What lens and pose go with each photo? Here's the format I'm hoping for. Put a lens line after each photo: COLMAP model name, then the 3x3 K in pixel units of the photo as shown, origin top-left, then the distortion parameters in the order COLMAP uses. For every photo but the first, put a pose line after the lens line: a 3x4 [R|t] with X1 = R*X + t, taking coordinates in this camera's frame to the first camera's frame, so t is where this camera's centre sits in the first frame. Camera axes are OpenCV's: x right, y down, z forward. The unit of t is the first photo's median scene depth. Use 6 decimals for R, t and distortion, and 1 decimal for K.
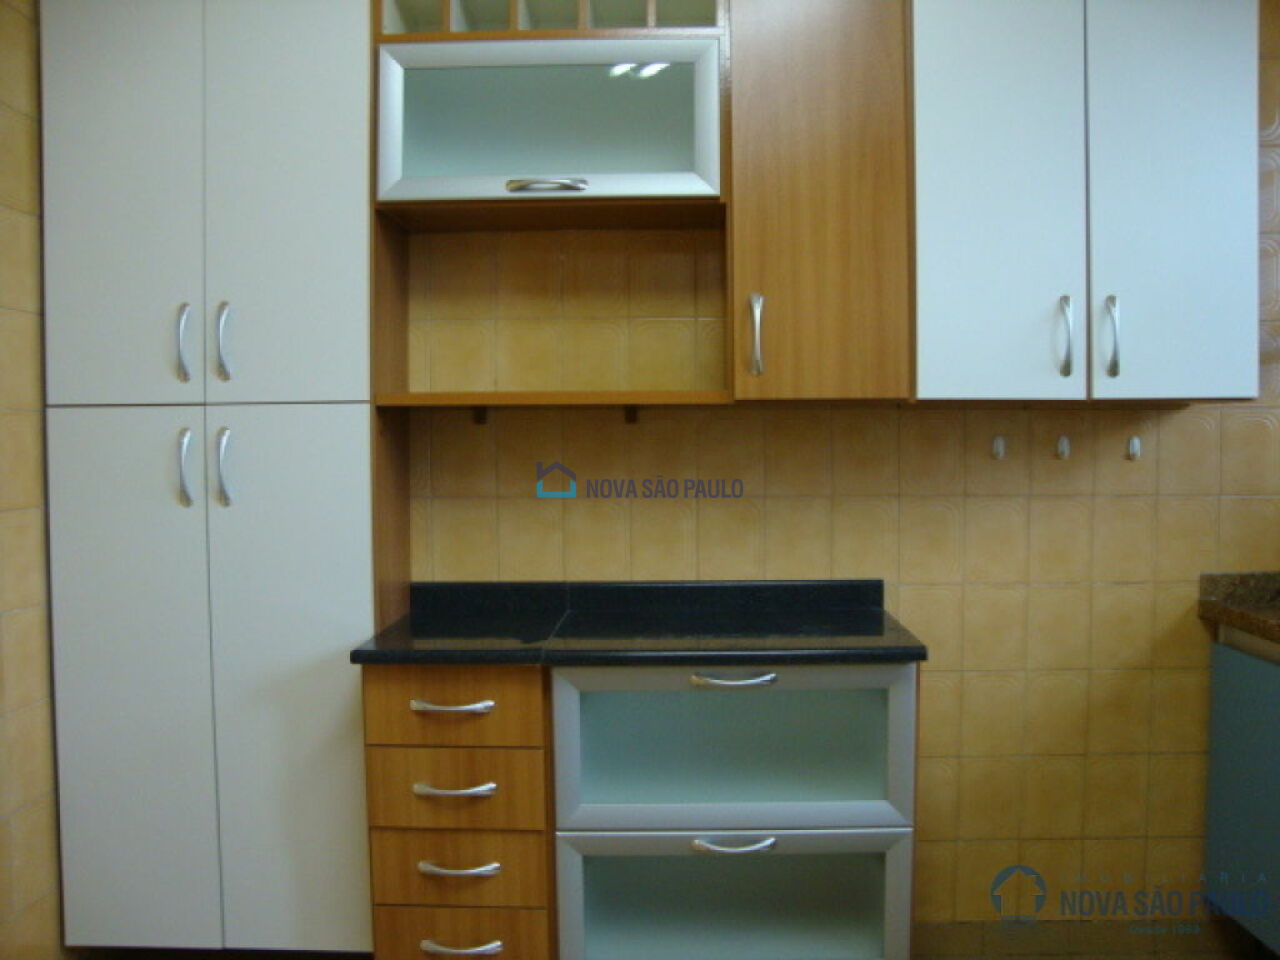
lens RADIAL K [[1146.9, 0, 640.0], [0, 1146.9, 480.0], [0, 0, 1]] dist [-0.207060, 0.223851]
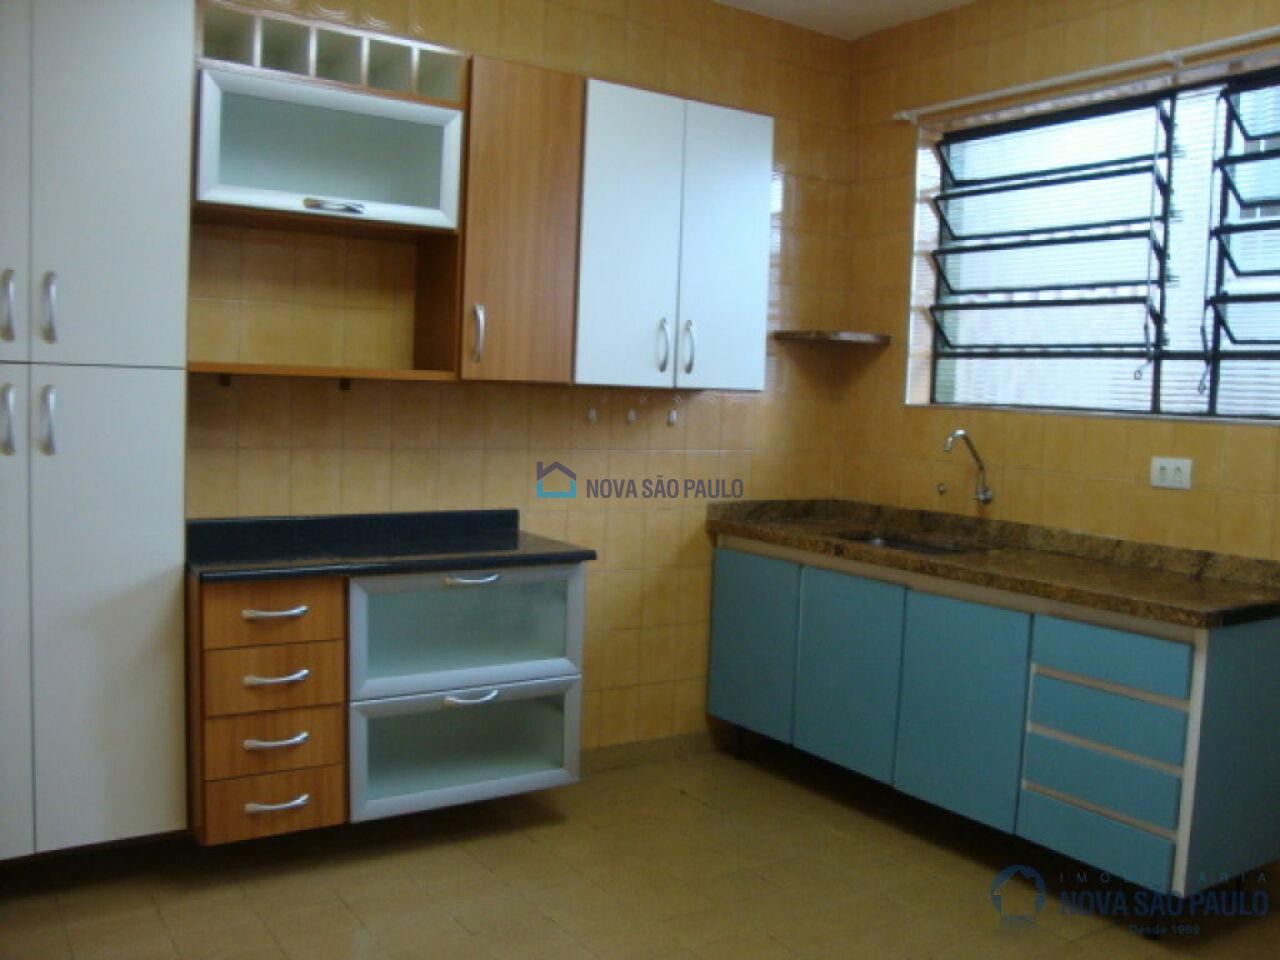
lens RADIAL K [[1146.9, 0, 640.0], [0, 1146.9, 480.0], [0, 0, 1]] dist [-0.207060, 0.223851]
pose [[0.813209, -0.007347, 0.581925, -0.545702], [-0.019903, 0.998984, 0.040426, -0.008242], [-0.581631, -0.044457, 0.812237, -0.248849]]
